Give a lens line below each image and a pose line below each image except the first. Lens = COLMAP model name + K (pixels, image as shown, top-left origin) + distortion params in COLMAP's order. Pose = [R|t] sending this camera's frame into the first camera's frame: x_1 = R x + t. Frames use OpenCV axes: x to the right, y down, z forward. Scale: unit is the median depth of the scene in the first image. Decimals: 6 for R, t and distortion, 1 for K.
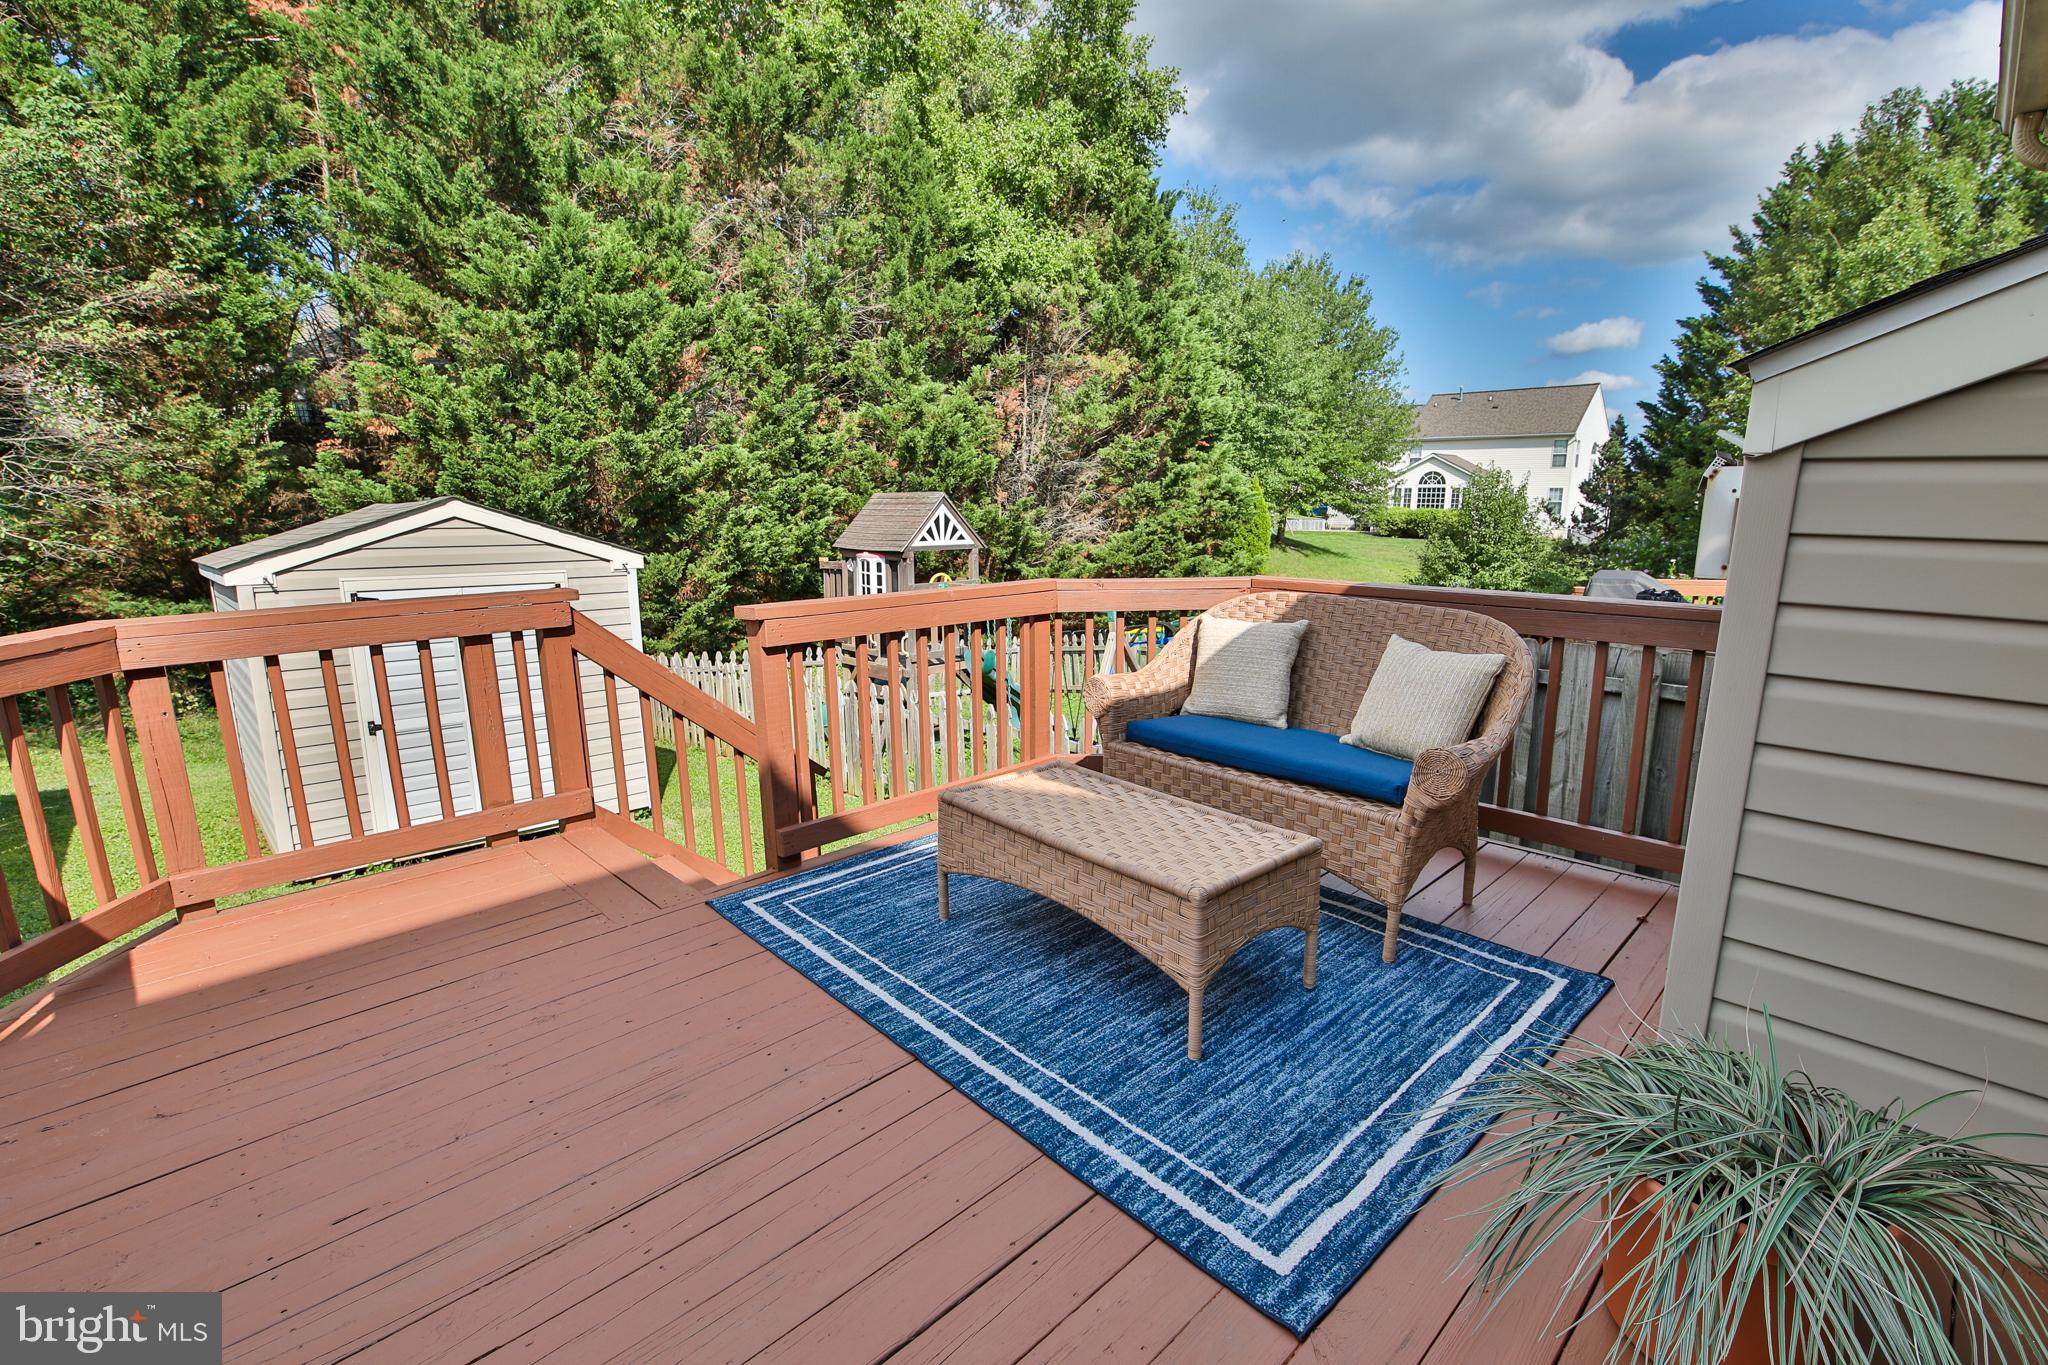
lens RADIAL K [[945.0, 0, 1028.1], [0, 945.0, 688.6], [0, 0, 1]] dist [-0.005444, -0.008781]
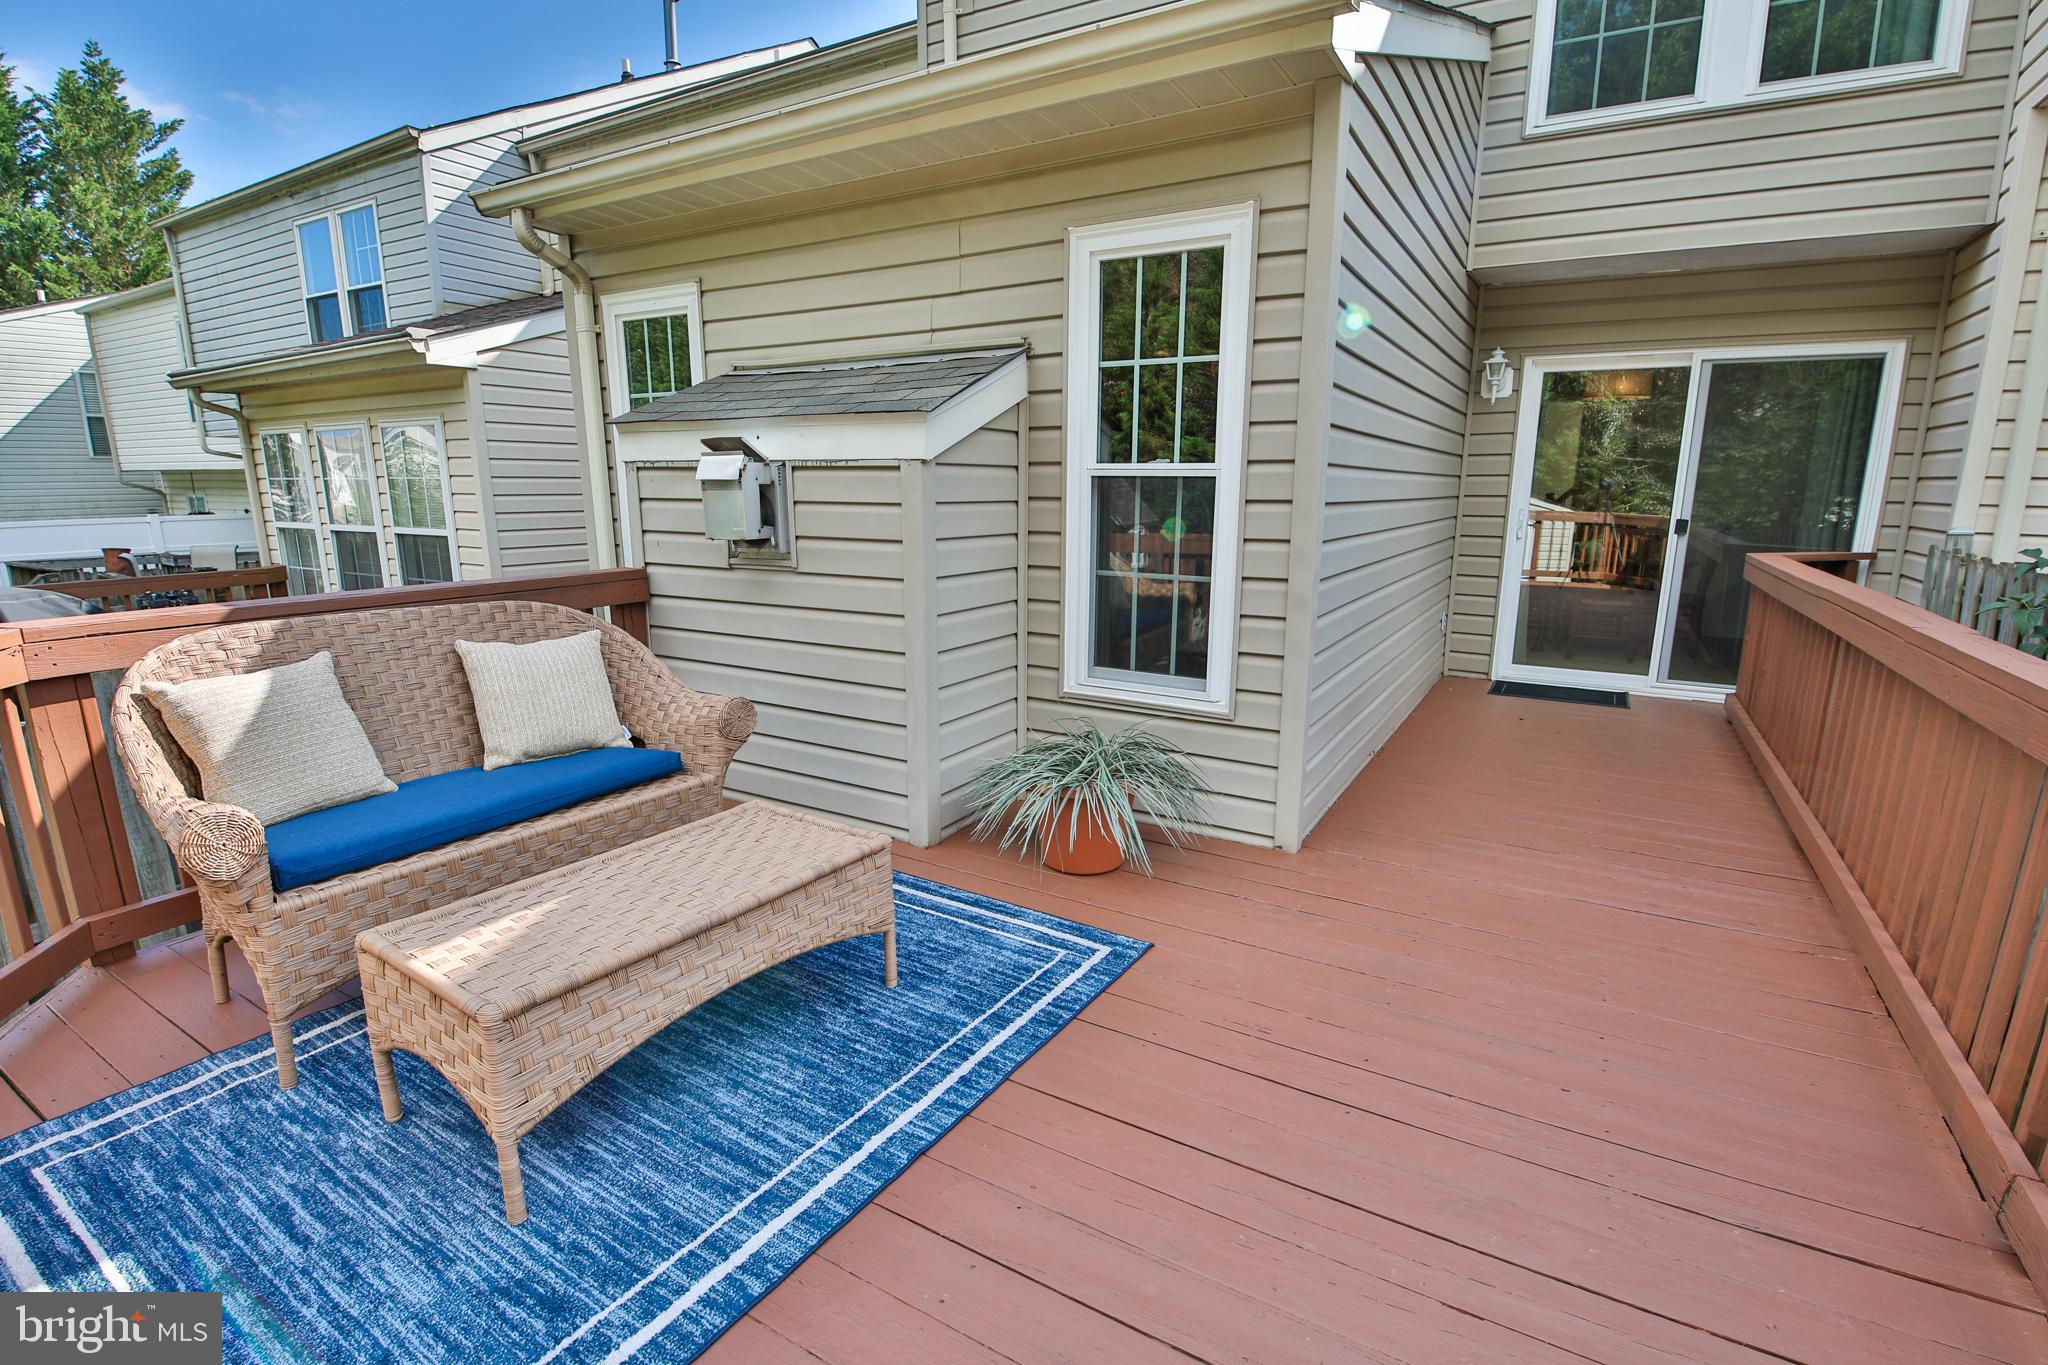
lens RADIAL K [[945.0, 0, 1024.2], [0, 945.0, 691.6], [0, 0, 1]] dist [-0.005444, -0.008781]
pose [[-0.250202, -0.206716, 0.945869, -0.816667], [0.196304, 0.945819, 0.258632, -0.189235], [-0.948084, 0.250388, -0.196067, 0.939002]]
